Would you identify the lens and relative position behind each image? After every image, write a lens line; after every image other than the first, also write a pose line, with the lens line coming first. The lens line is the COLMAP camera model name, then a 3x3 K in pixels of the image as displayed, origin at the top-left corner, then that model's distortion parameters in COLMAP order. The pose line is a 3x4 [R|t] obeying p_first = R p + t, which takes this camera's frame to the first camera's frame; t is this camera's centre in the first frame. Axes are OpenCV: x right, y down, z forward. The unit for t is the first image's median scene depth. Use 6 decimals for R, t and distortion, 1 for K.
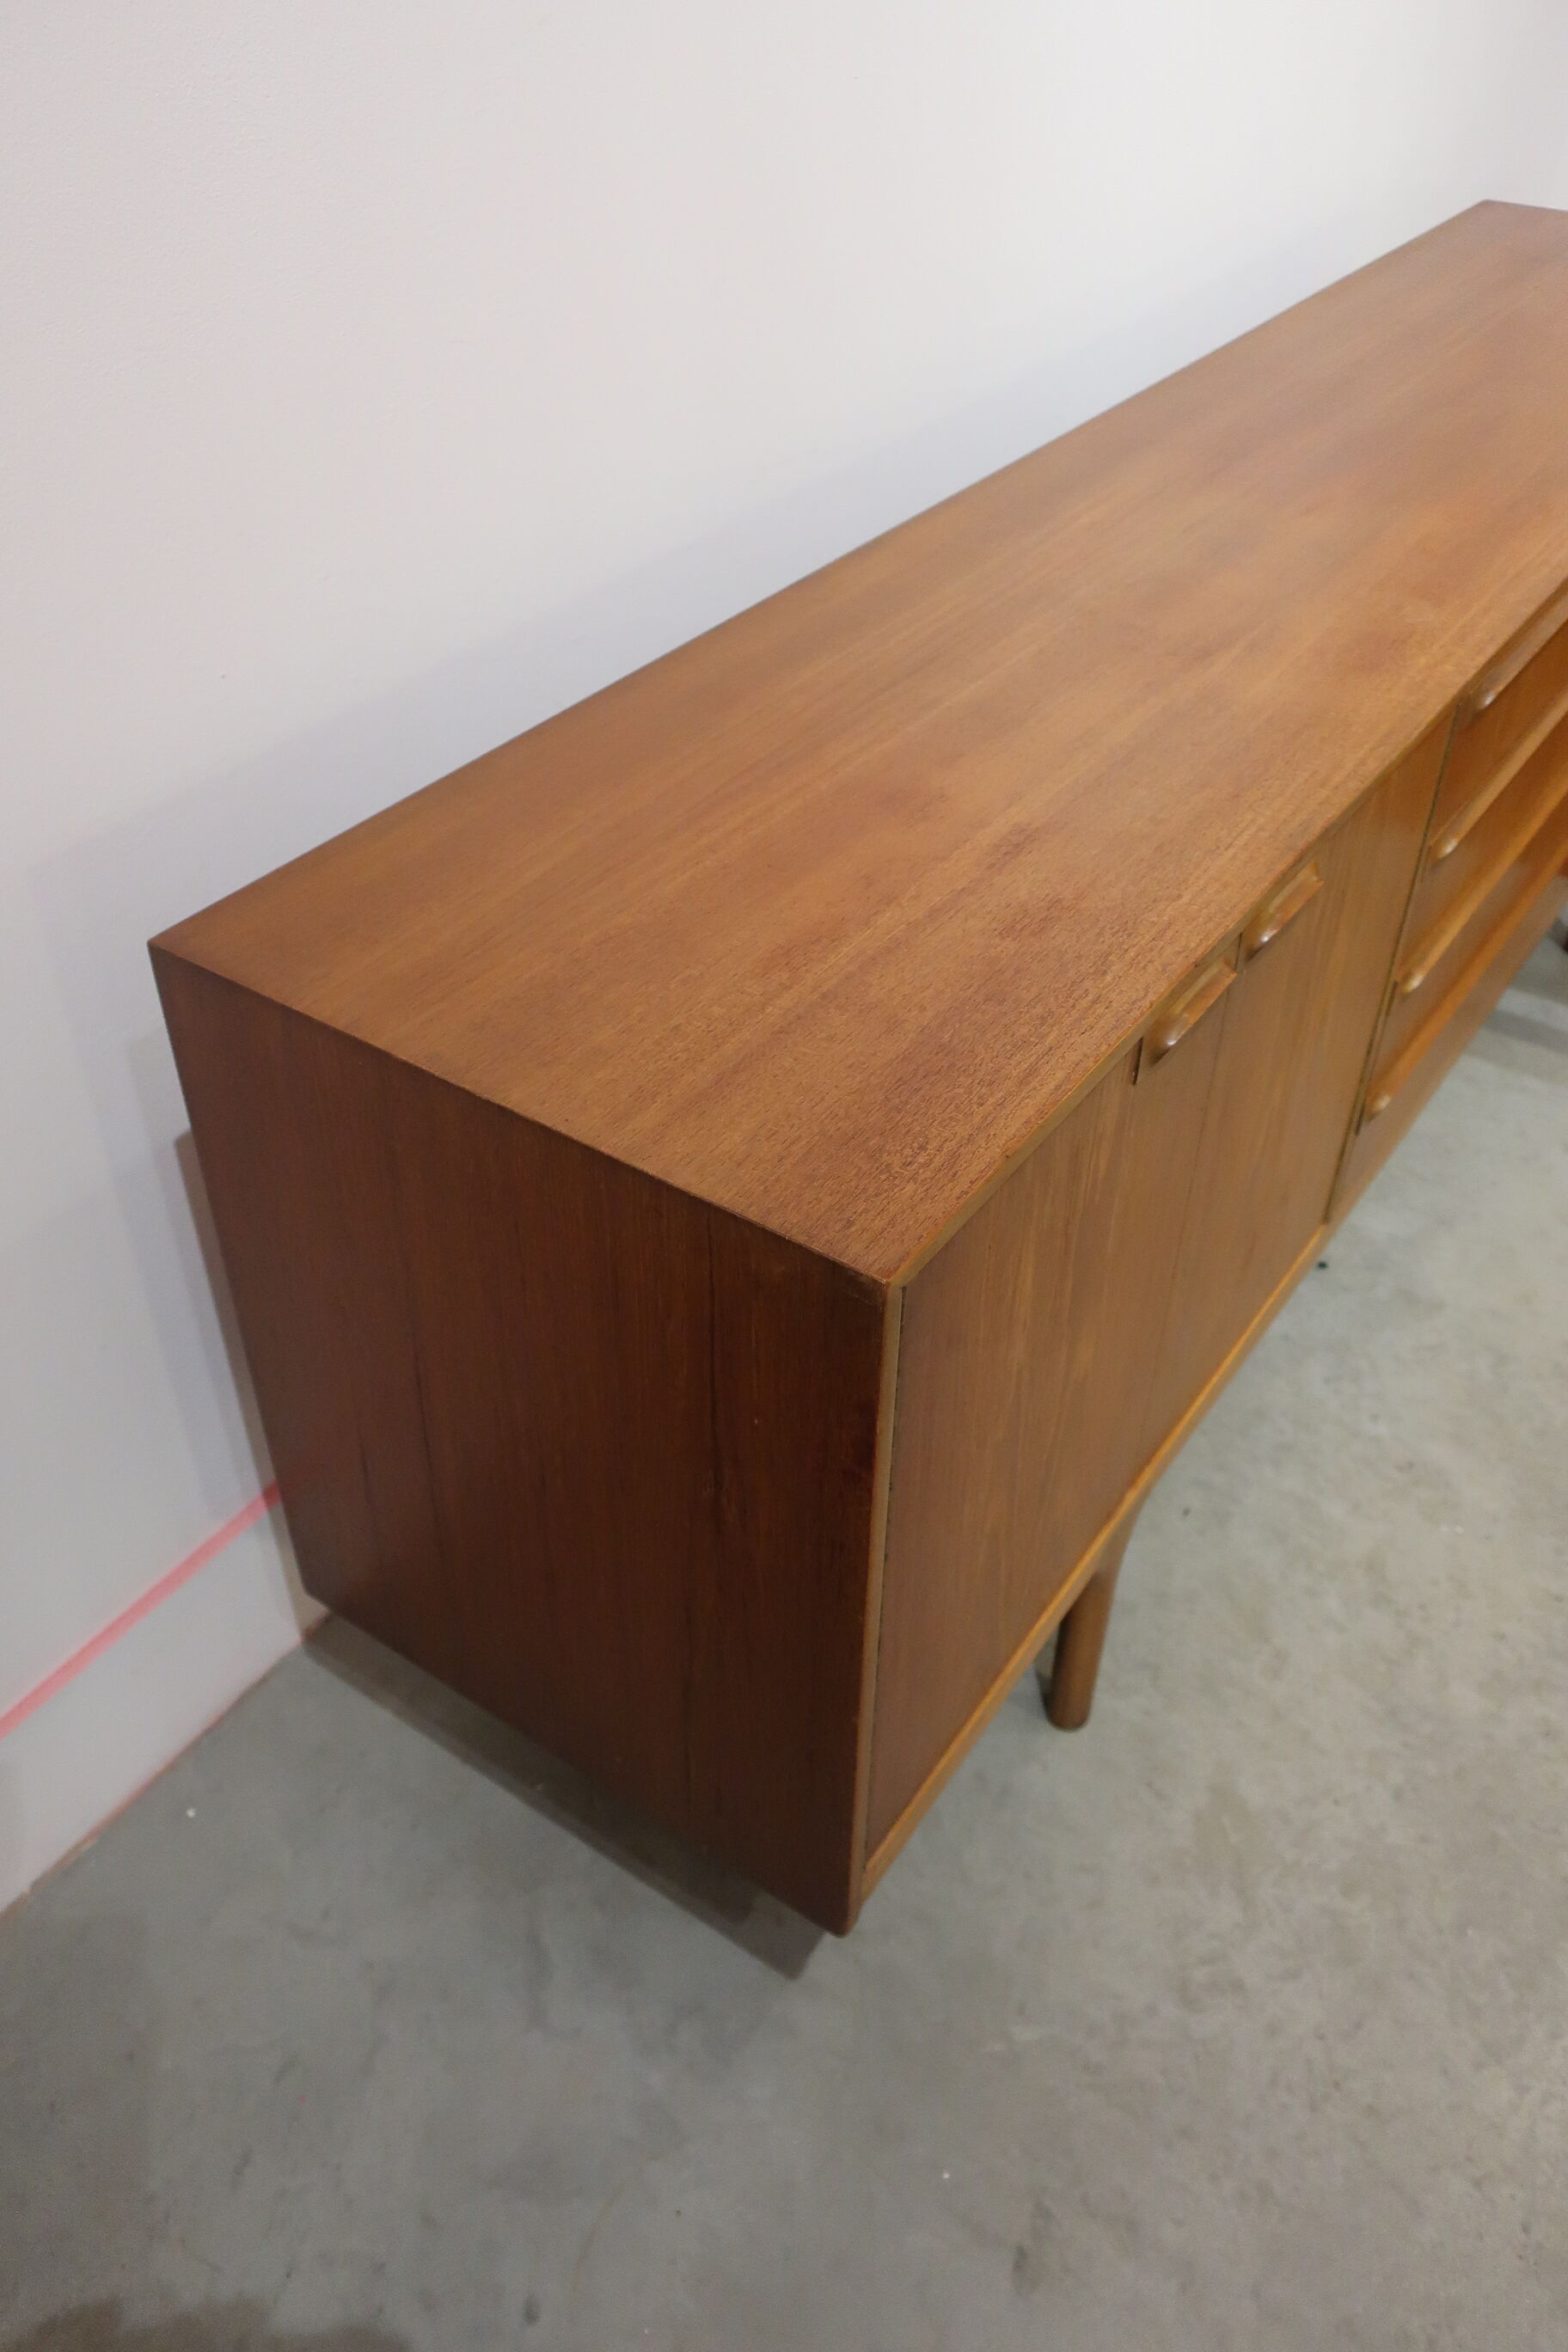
lens RADIAL K [[1845.6, 0, 782.7], [0, 1845.6, 1147.6], [0, 0, 1]] dist [-0.004732, 0.015654]
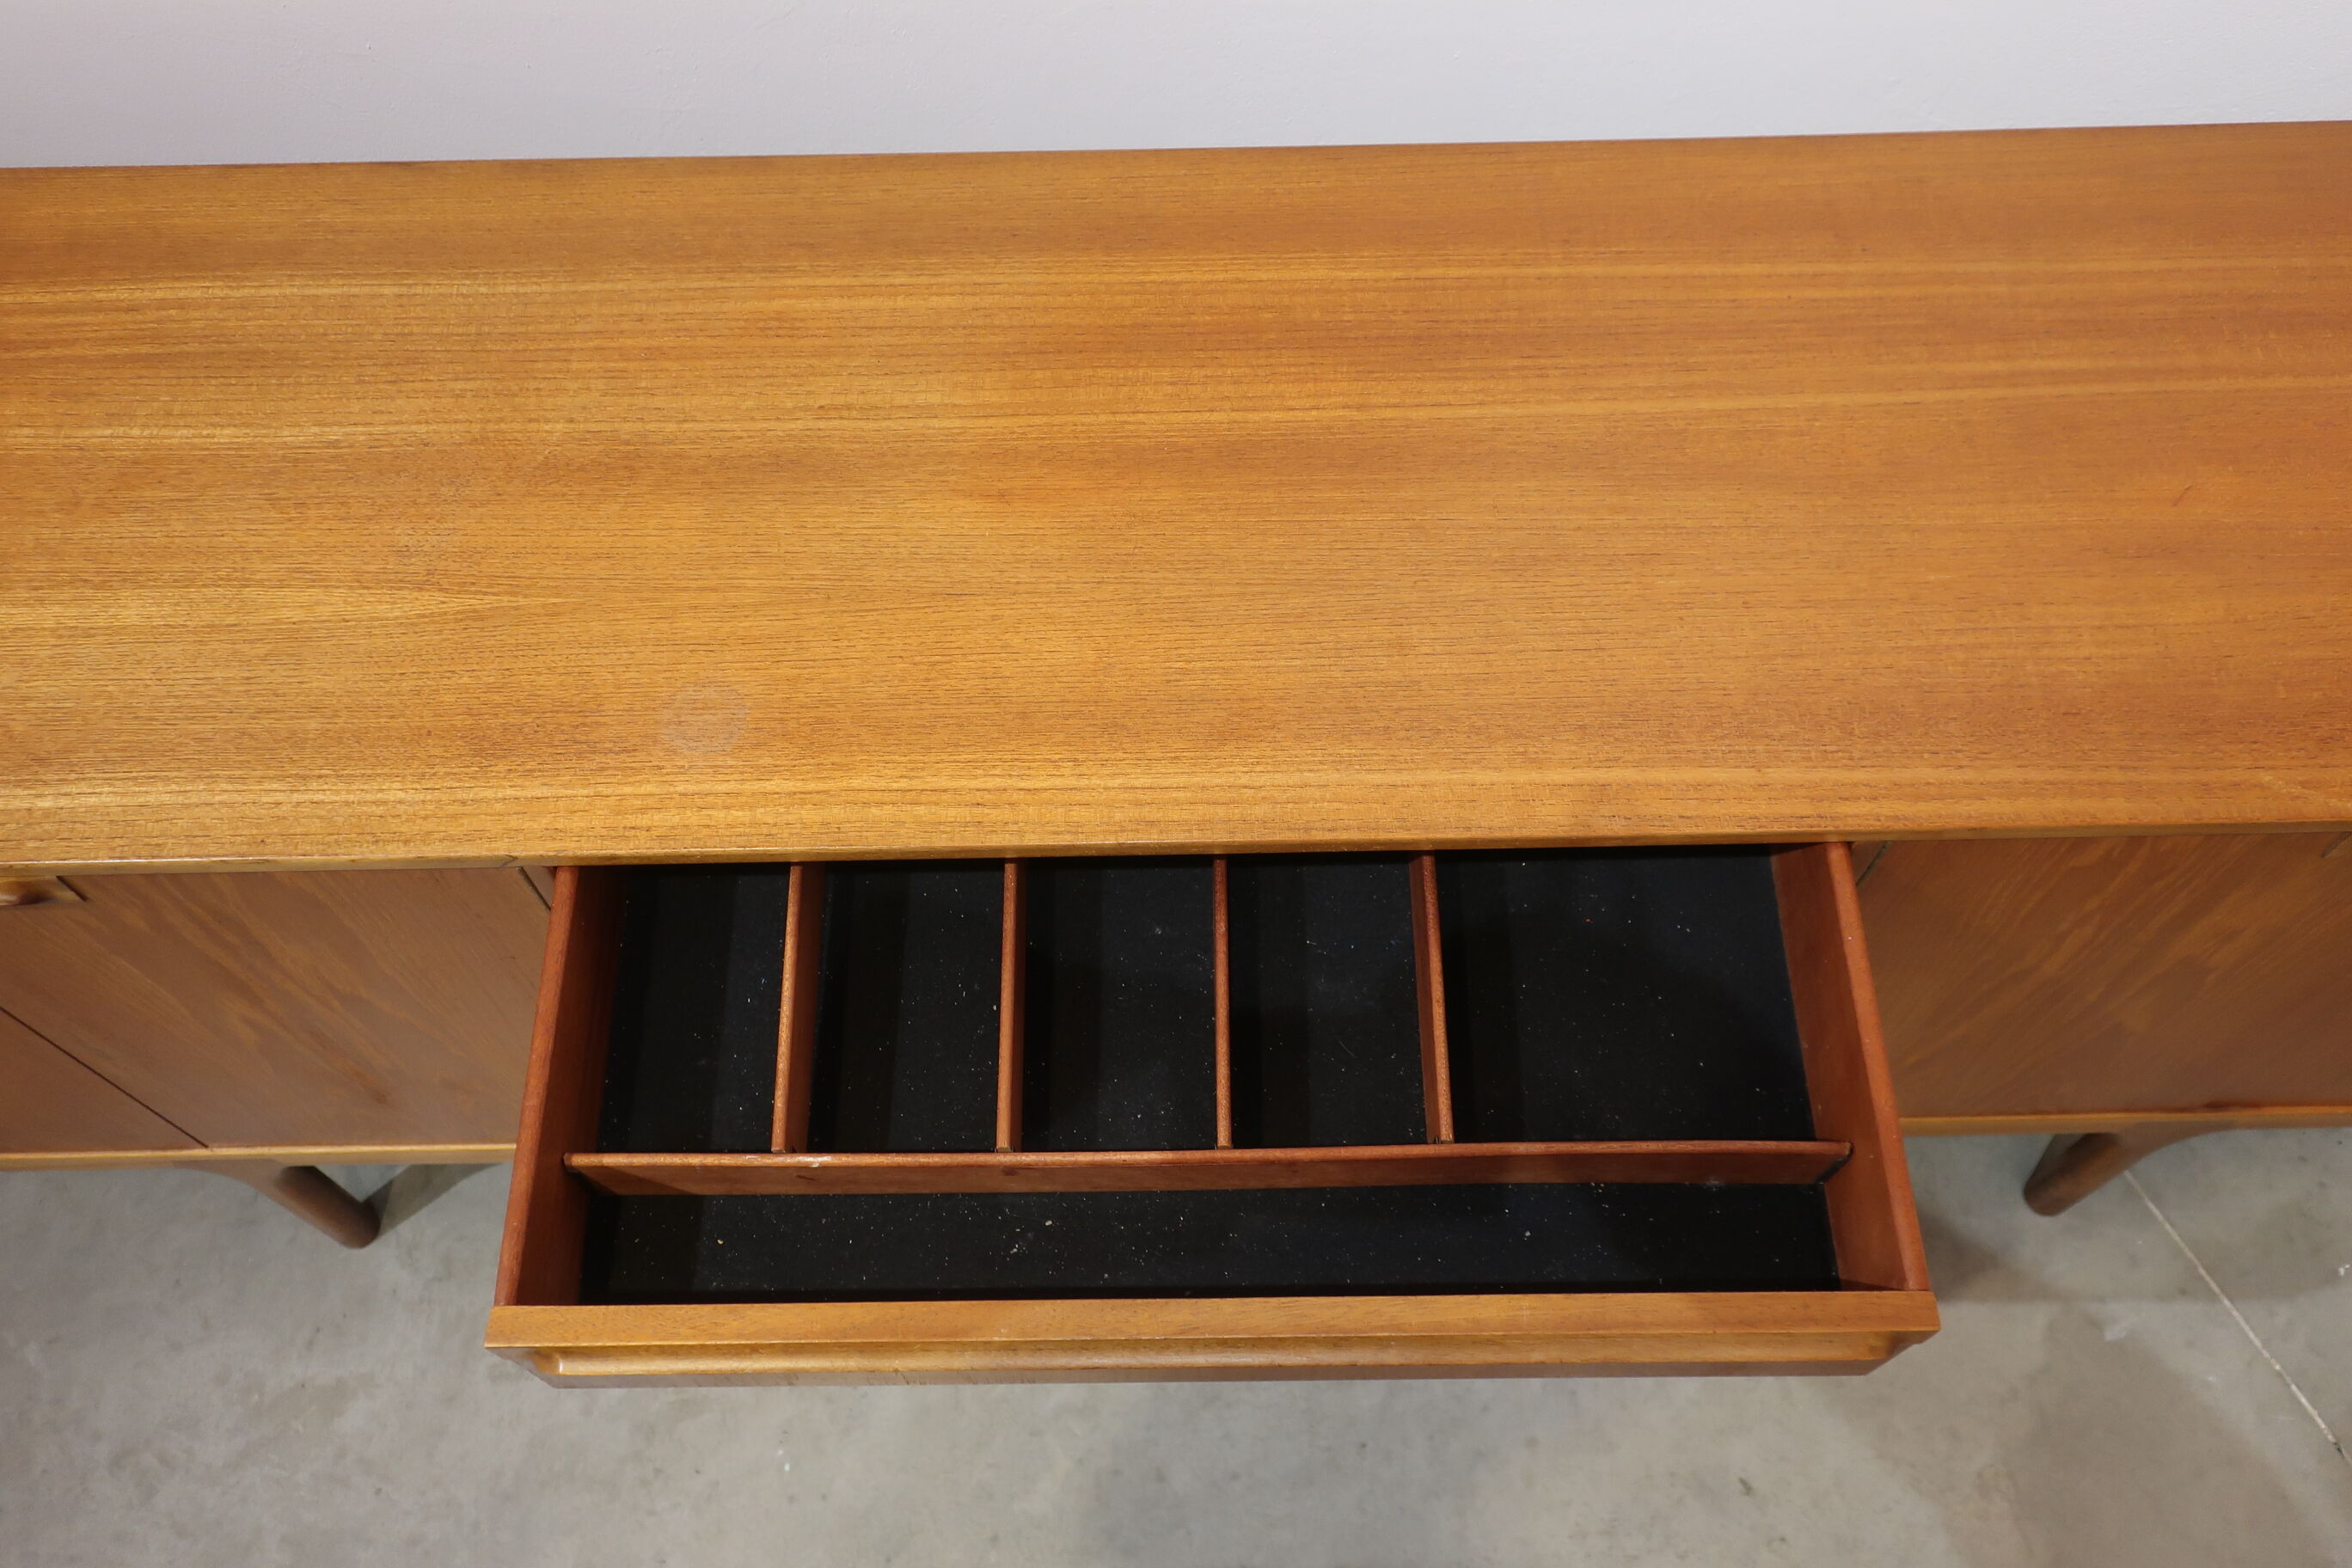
lens RADIAL K [[2012.5, 0, 1156.6], [0, 2012.5, 771.5], [0, 0, 1]] dist [0.019775, -0.010369]
pose [[0.582730, 0.712485, -0.390884, 0.689758], [-0.489674, 0.691709, 0.530809, -0.703452], [0.648571, -0.117912, 0.751966, 0.482941]]
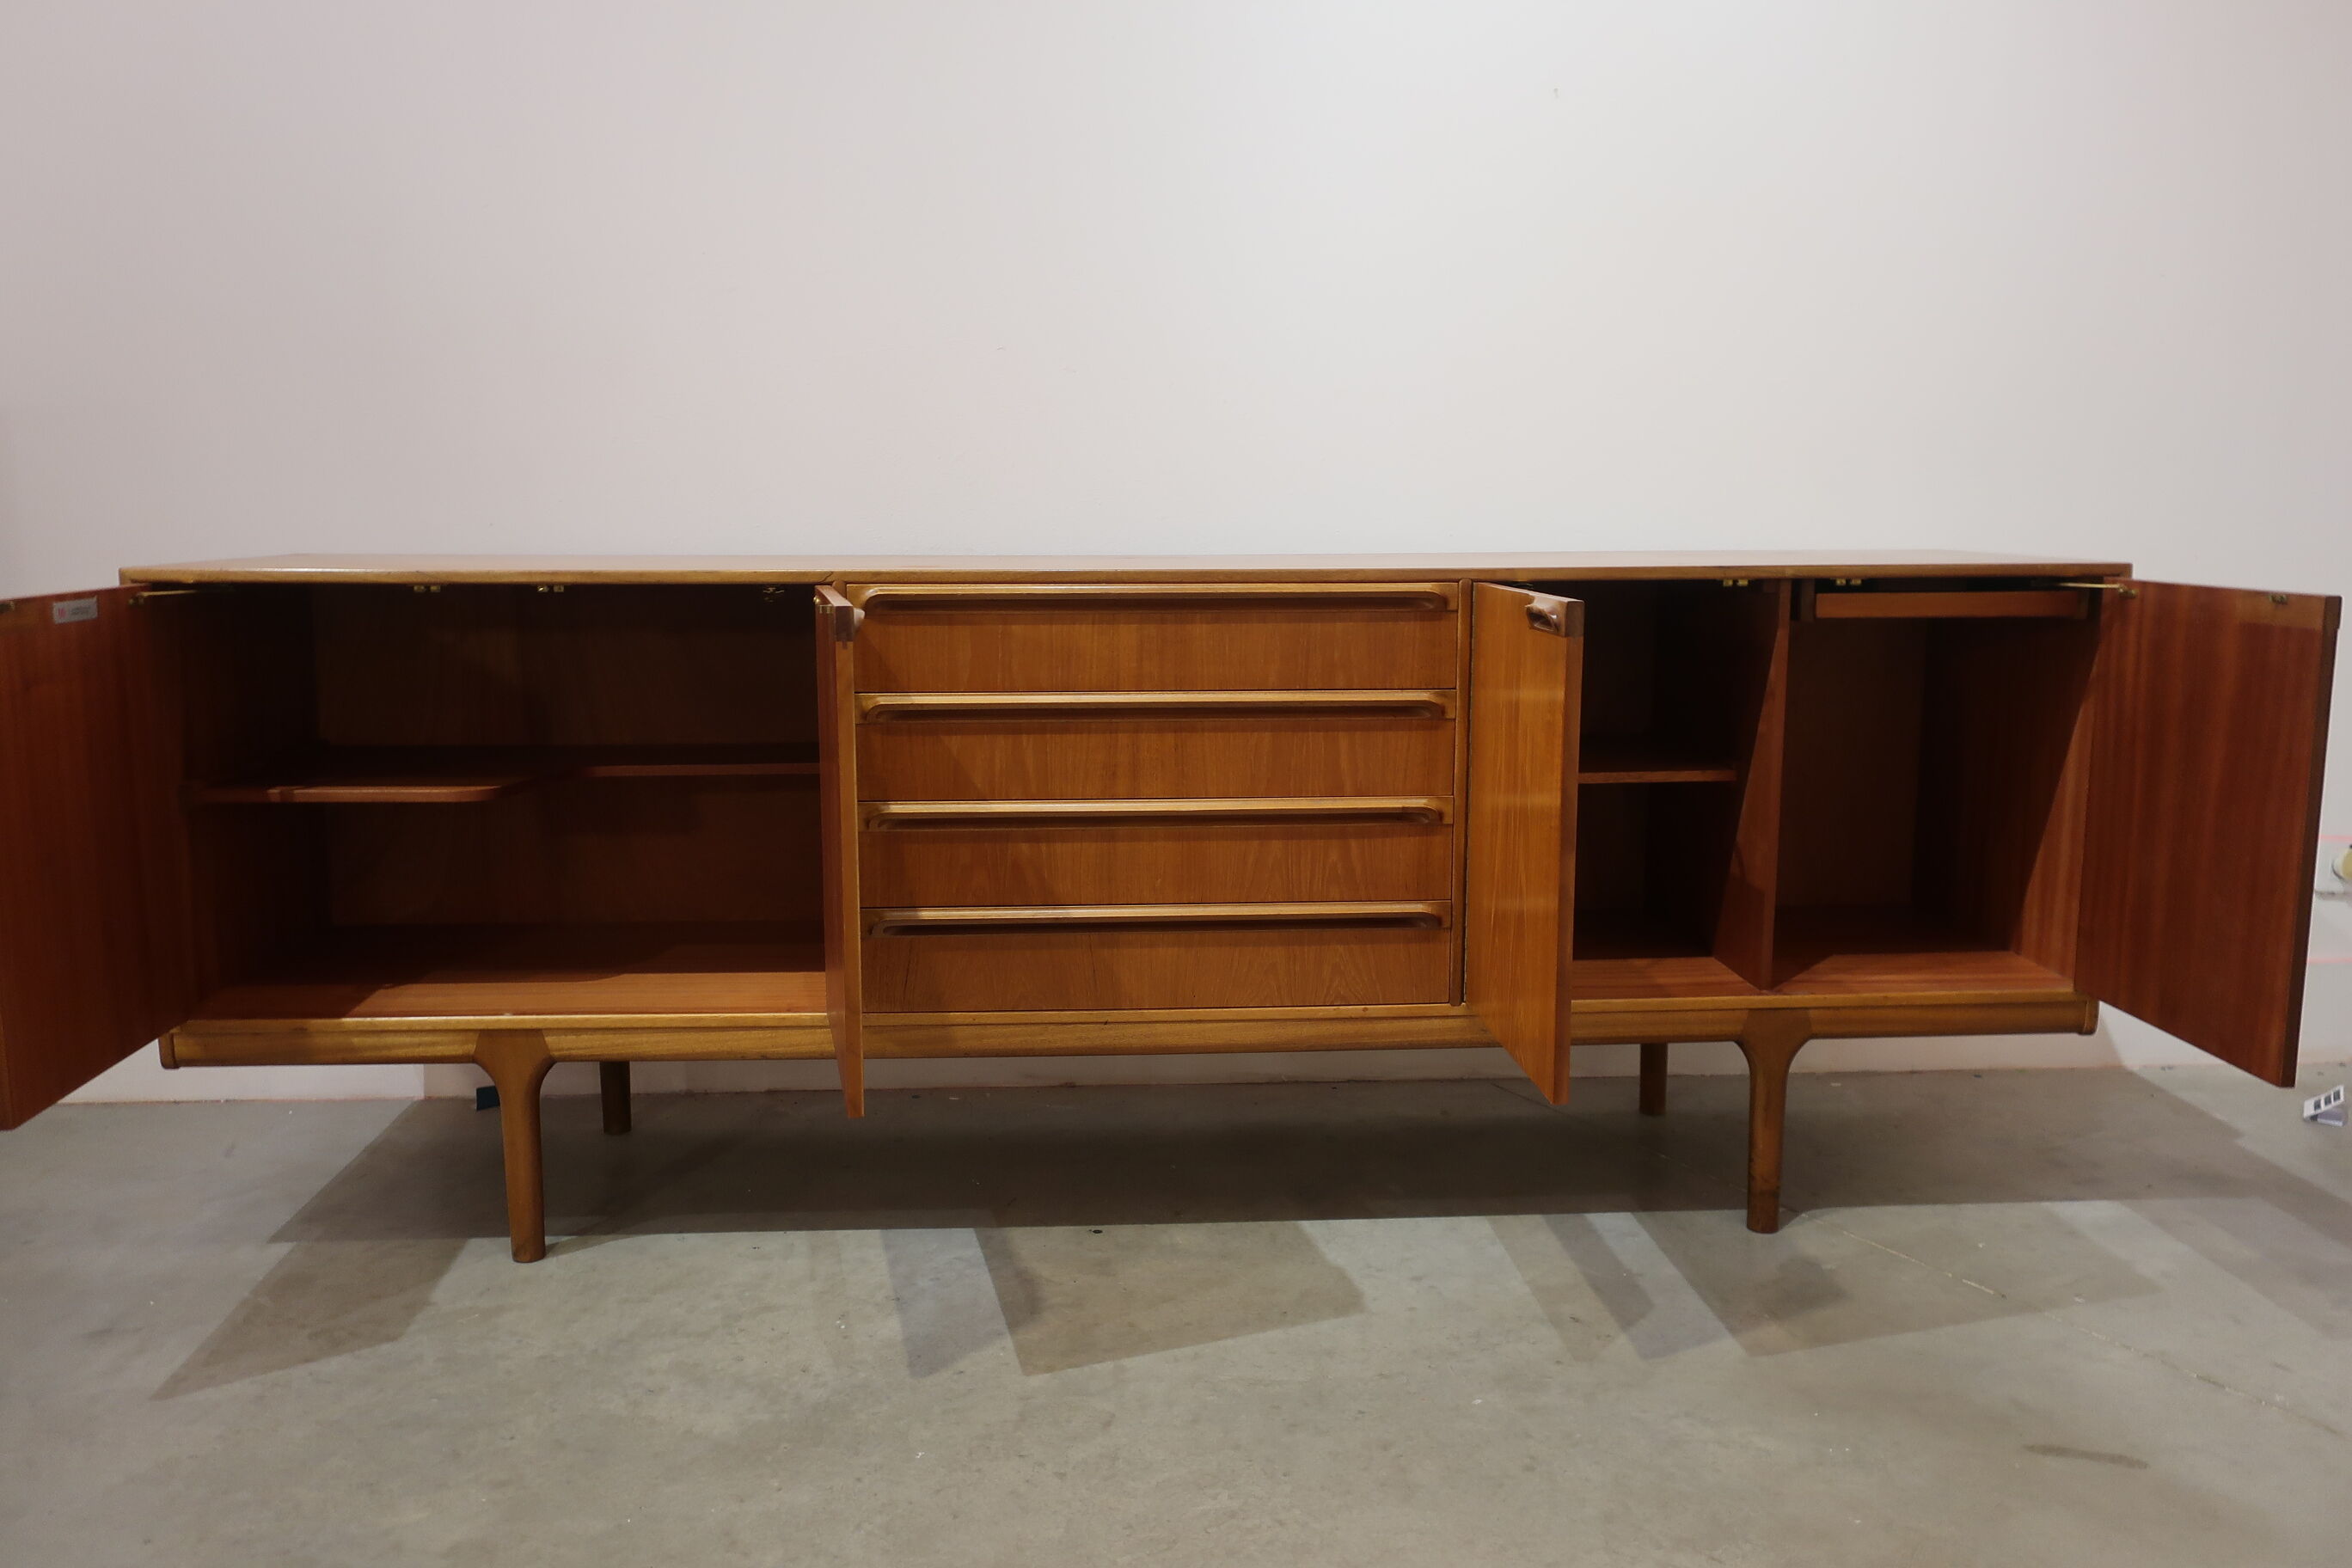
lens RADIAL K [[1845.6, 0, 1161.3], [0, 1845.6, 783.6], [0, 0, 1]] dist [-0.004732, 0.015654]
pose [[0.611425, 0.110212, -0.783589, 1.521150], [-0.487561, 0.832423, -0.263357, 0.148804], [0.623253, 0.543070, 0.562700, 0.335288]]
